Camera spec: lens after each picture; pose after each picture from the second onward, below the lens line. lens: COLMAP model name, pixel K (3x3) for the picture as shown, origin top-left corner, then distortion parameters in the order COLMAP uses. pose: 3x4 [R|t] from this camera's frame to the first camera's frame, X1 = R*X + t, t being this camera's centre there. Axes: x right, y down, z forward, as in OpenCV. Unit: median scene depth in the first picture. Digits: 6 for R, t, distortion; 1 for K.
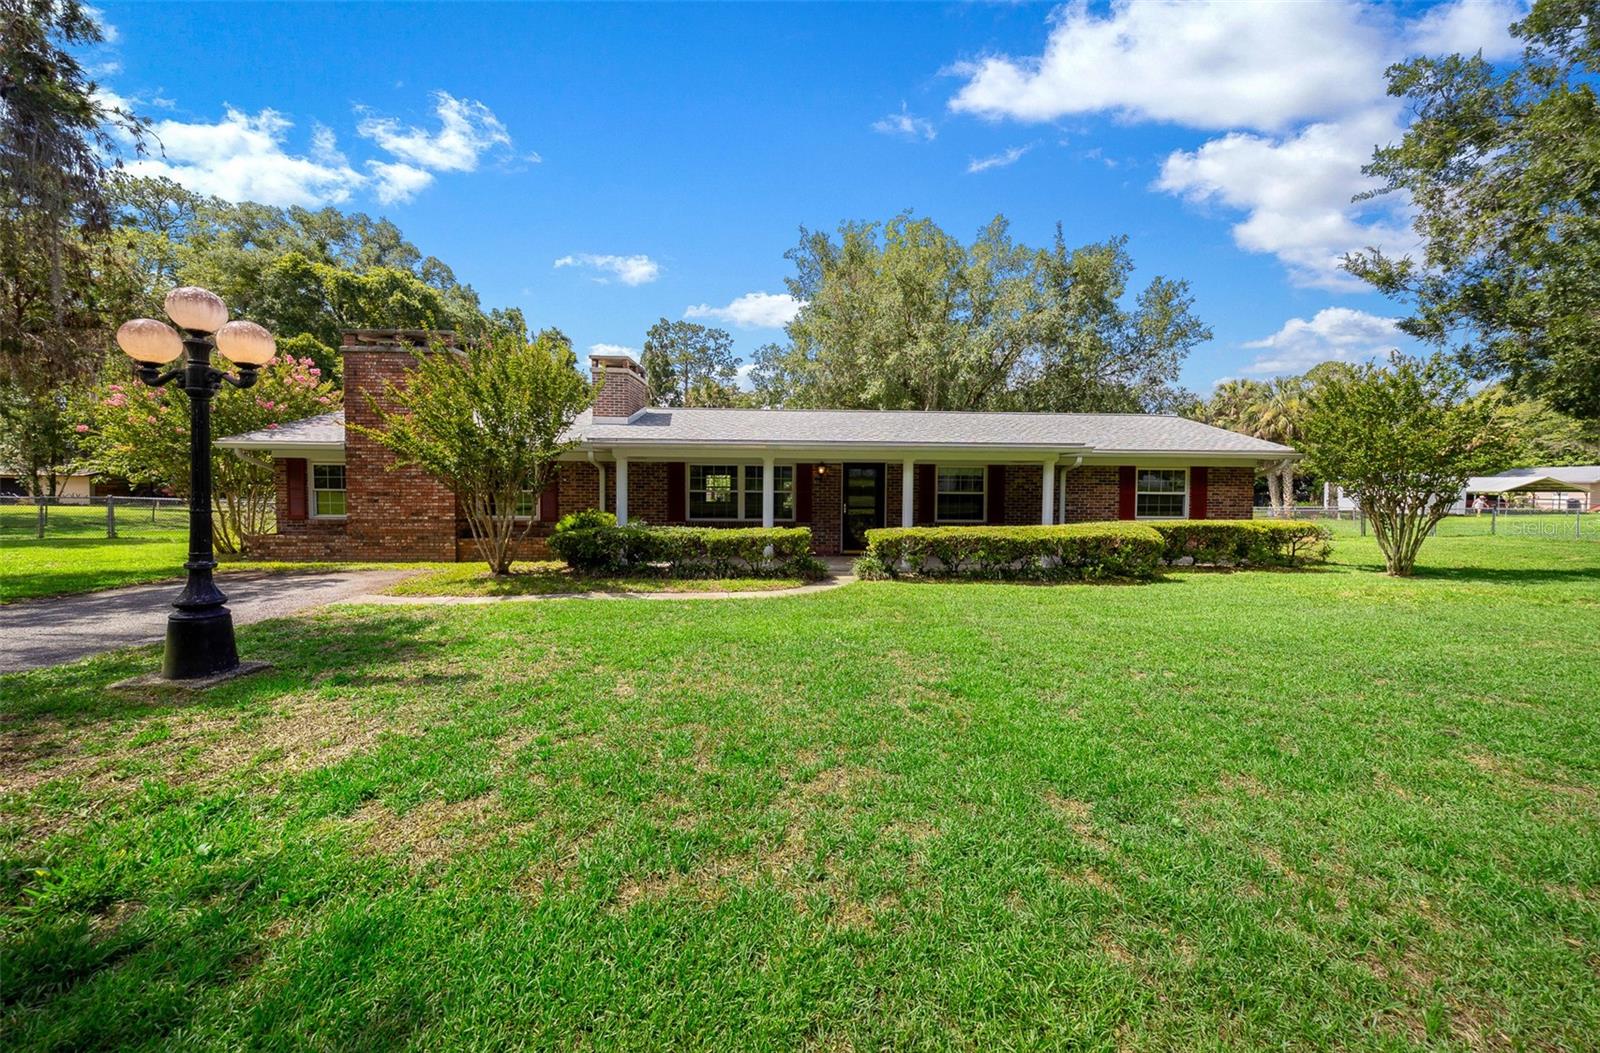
lens RADIAL K [[548.2, 0, 807.5], [0, 548.2, 519.0], [0, 0, 1]] dist [-0.007363, 0.000358]
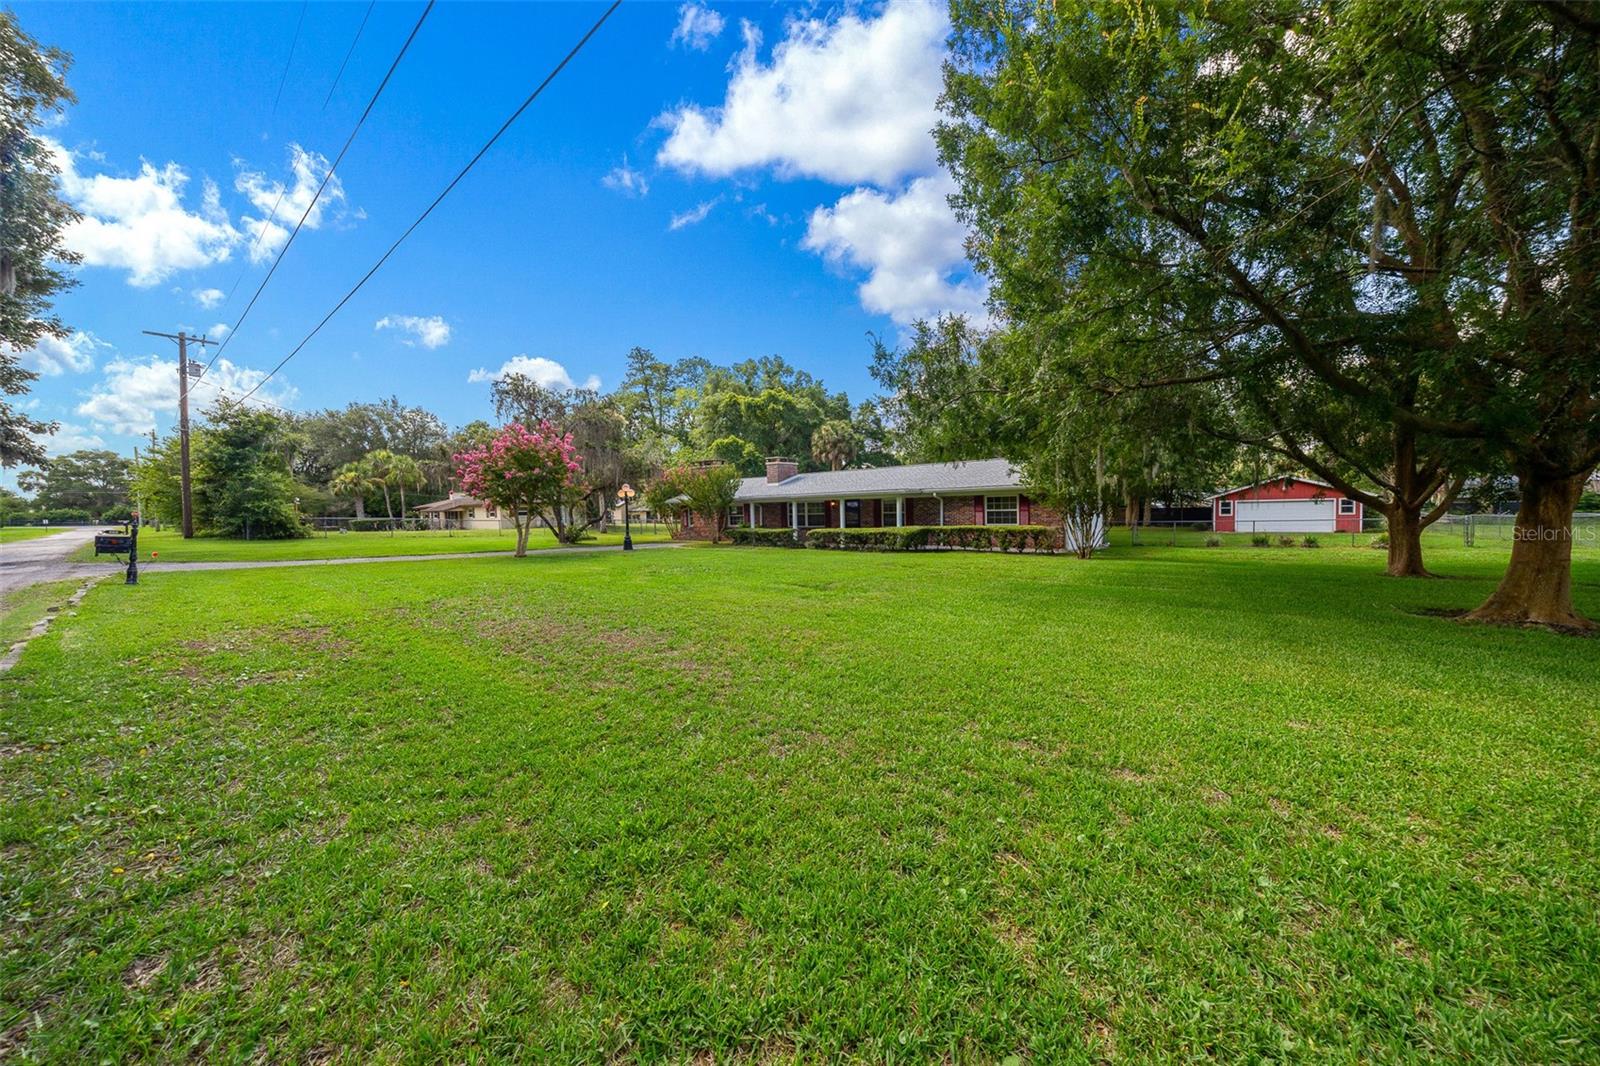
lens RADIAL K [[548.2, 0, 806.9], [0, 548.2, 523.8], [0, 0, 1]] dist [-0.007363, 0.000358]
pose [[0.745619, -0.005998, -0.666346, 1.414328], [-0.006080, 0.999857, -0.015804, 0.026366], [0.666345, 0.015835, 0.745475, -0.695786]]
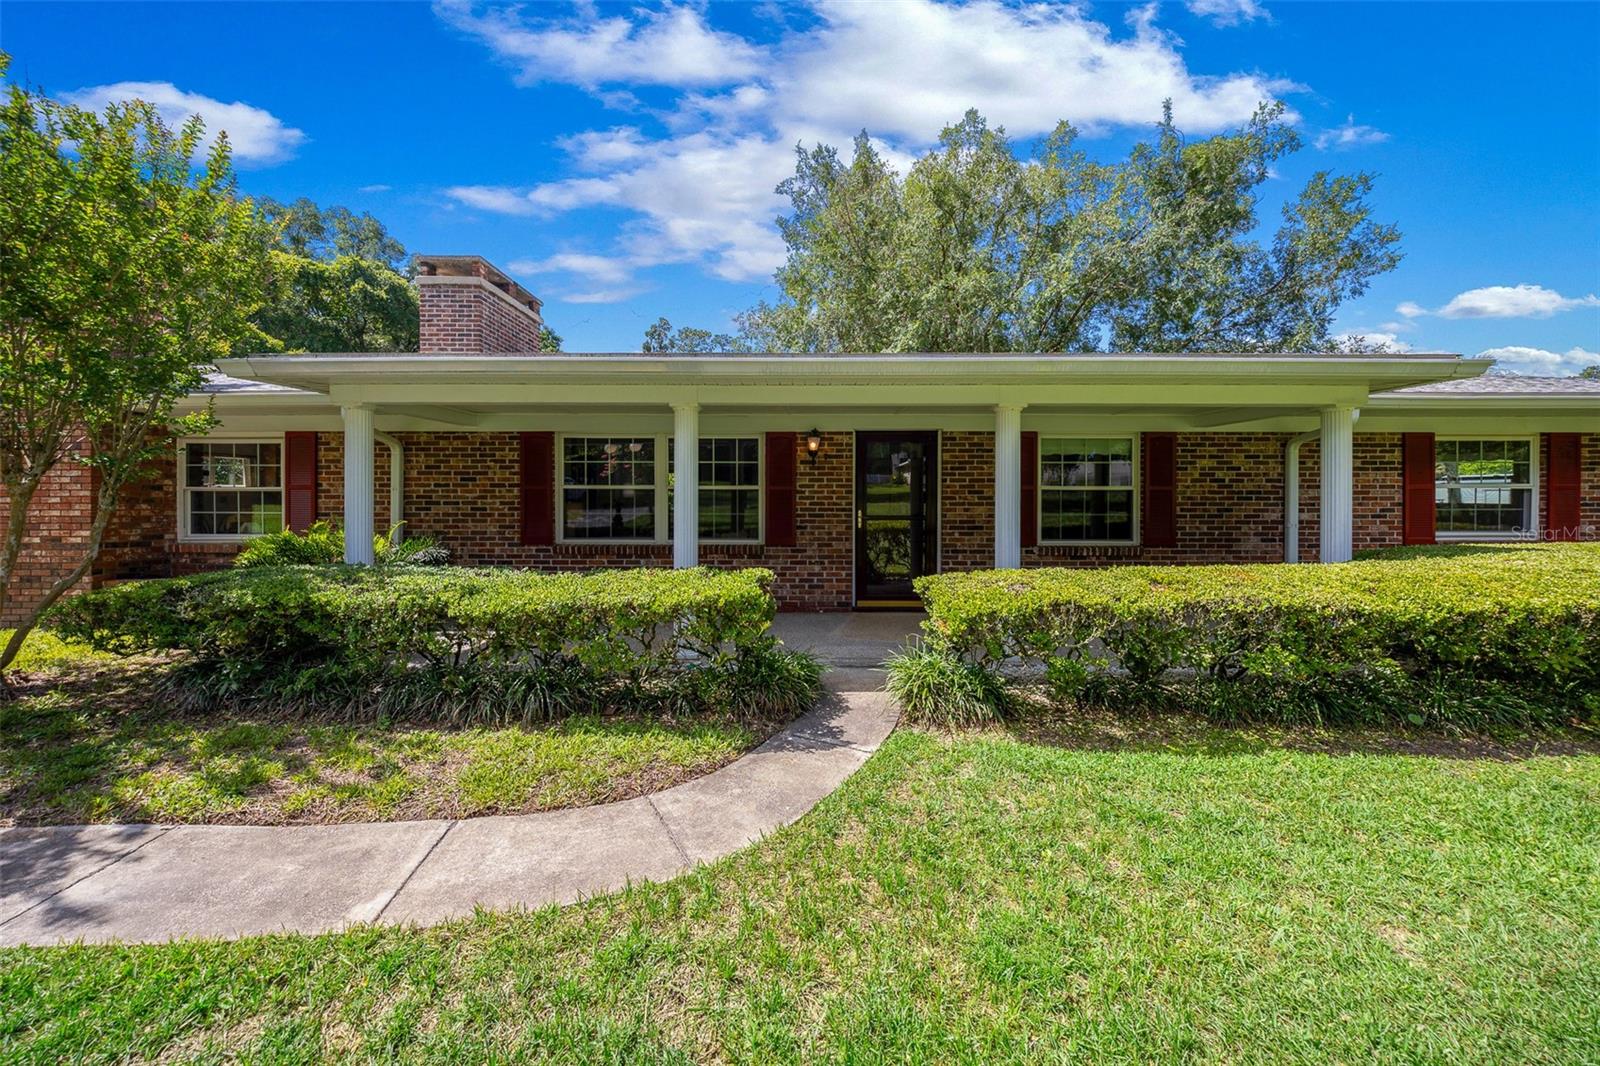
lens RADIAL K [[548.2, 0, 800.7], [0, 548.2, 516.2], [0, 0, 1]] dist [-0.007363, 0.000358]
pose [[0.999504, -0.003487, -0.031288, 0.030038], [0.002812, 0.999763, -0.021605, -0.011422], [0.031356, 0.021507, 0.999277, 0.506123]]
